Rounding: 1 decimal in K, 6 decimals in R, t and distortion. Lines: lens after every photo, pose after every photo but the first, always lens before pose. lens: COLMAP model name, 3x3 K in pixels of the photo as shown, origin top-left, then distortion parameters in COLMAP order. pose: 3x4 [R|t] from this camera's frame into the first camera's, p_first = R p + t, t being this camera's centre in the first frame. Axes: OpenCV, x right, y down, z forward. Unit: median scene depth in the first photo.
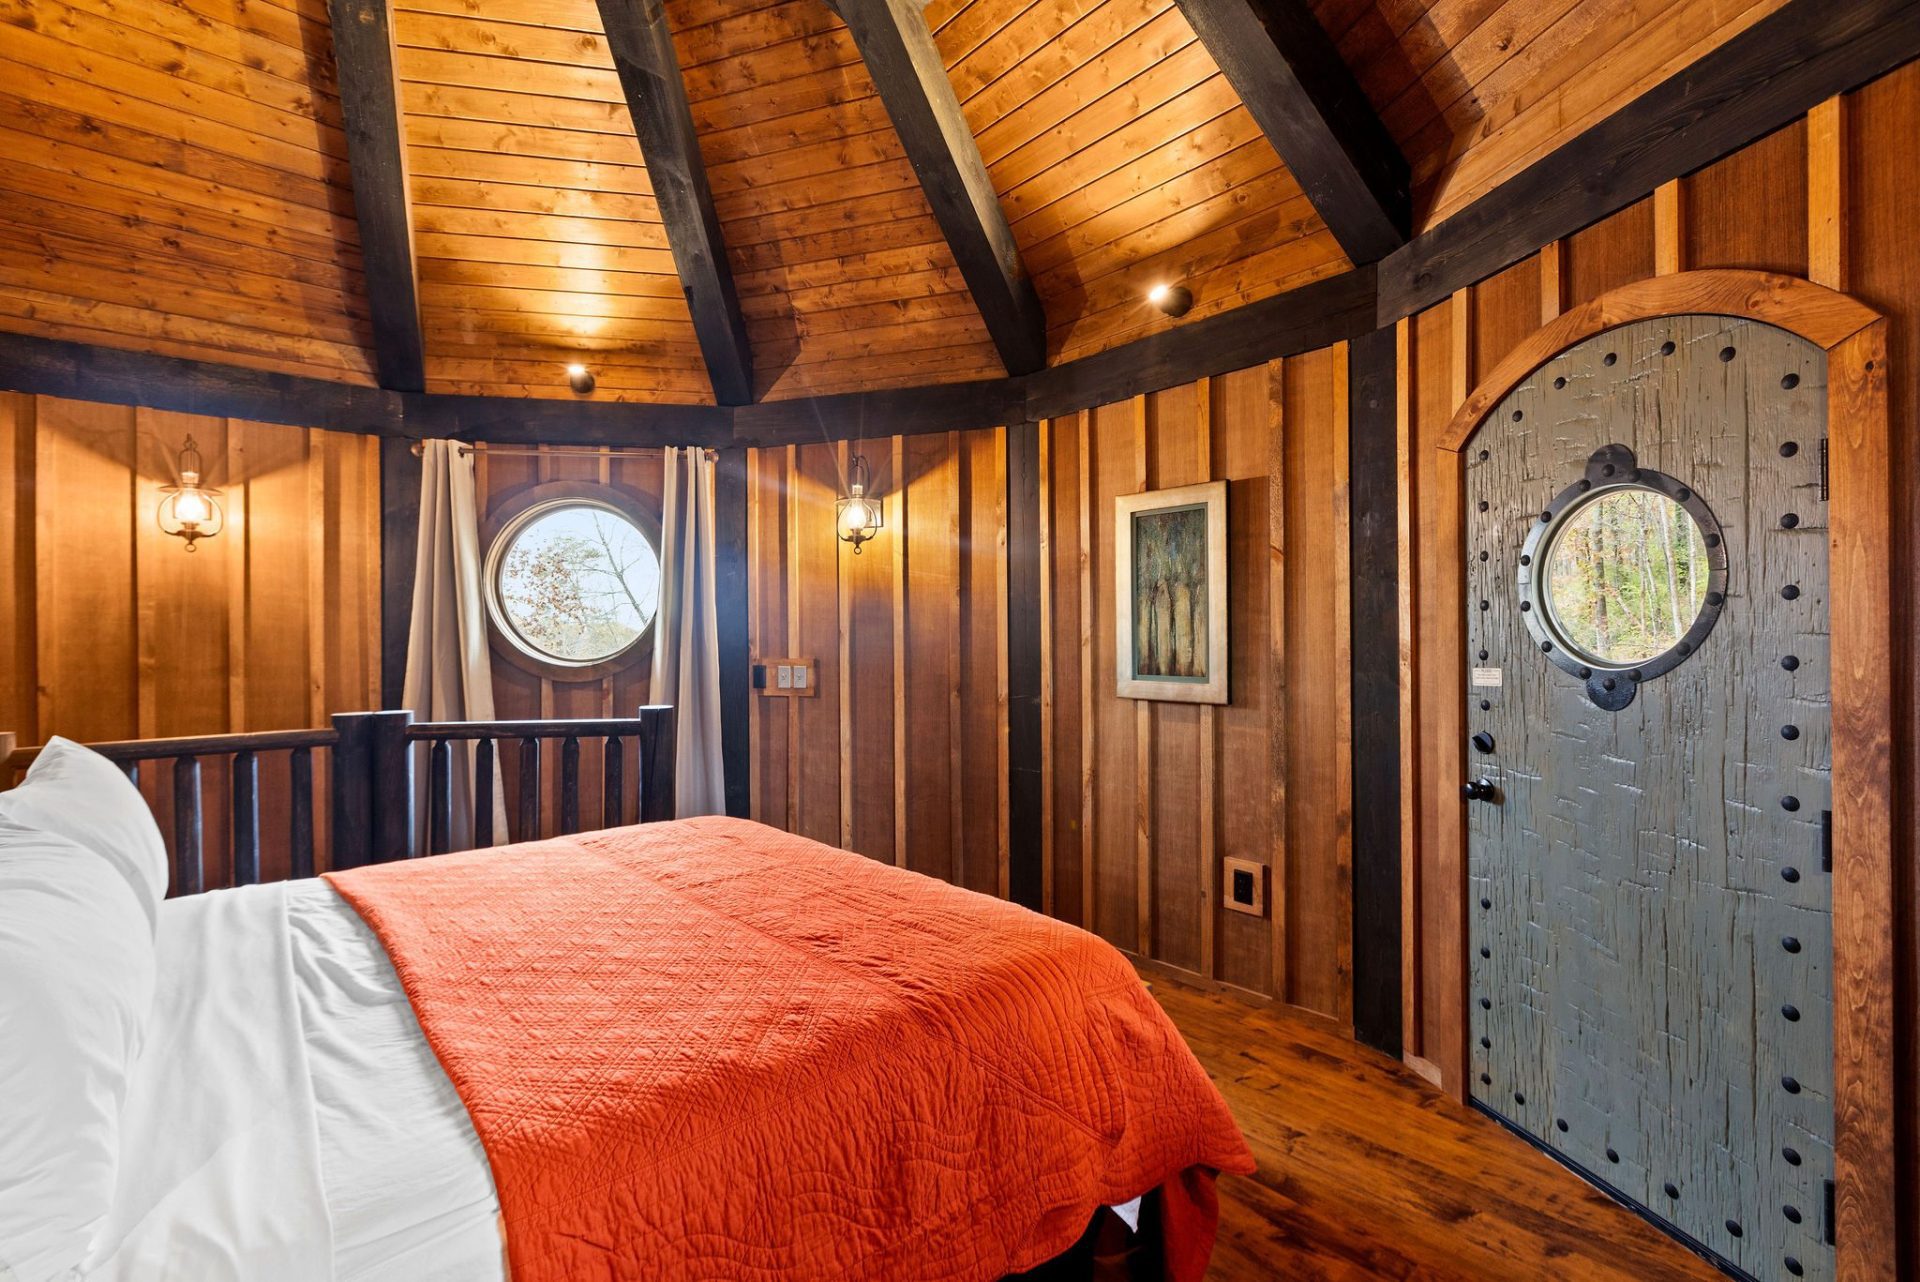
lens RADIAL K [[850.5, 0, 954.9], [0, 850.5, 647.9], [0, 0, 1]] dist [0.001751, -0.000123]
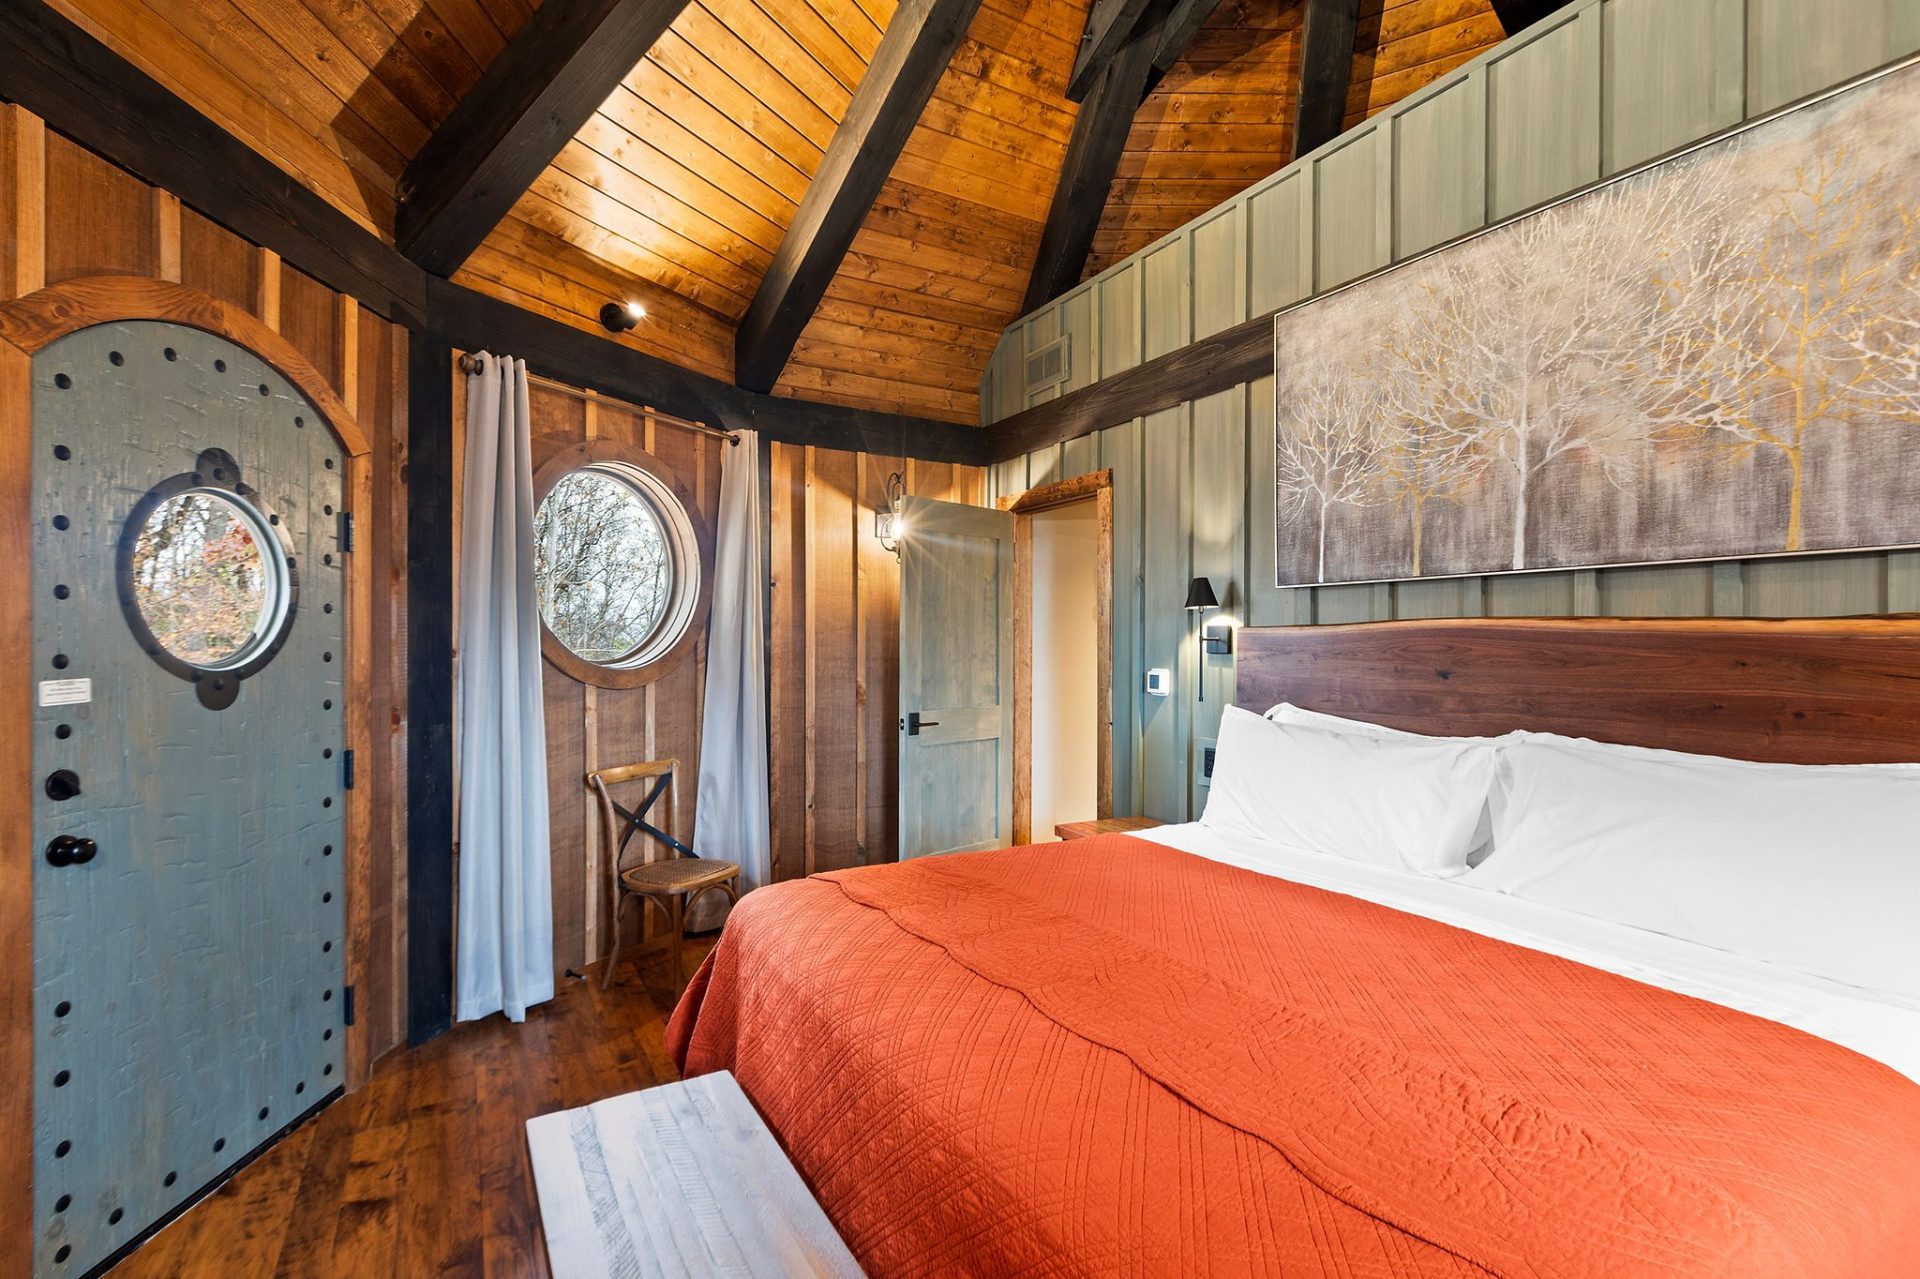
lens RADIAL K [[850.5, 0, 954.9], [0, 850.5, 646.4], [0, 0, 1]] dist [0.001751, -0.000123]
pose [[-0.980961, -0.000111, 0.194205, -0.150691], [0.002222, 0.999928, 0.011792, -0.006294], [-0.194192, 0.011999, -0.980890, 0.942495]]
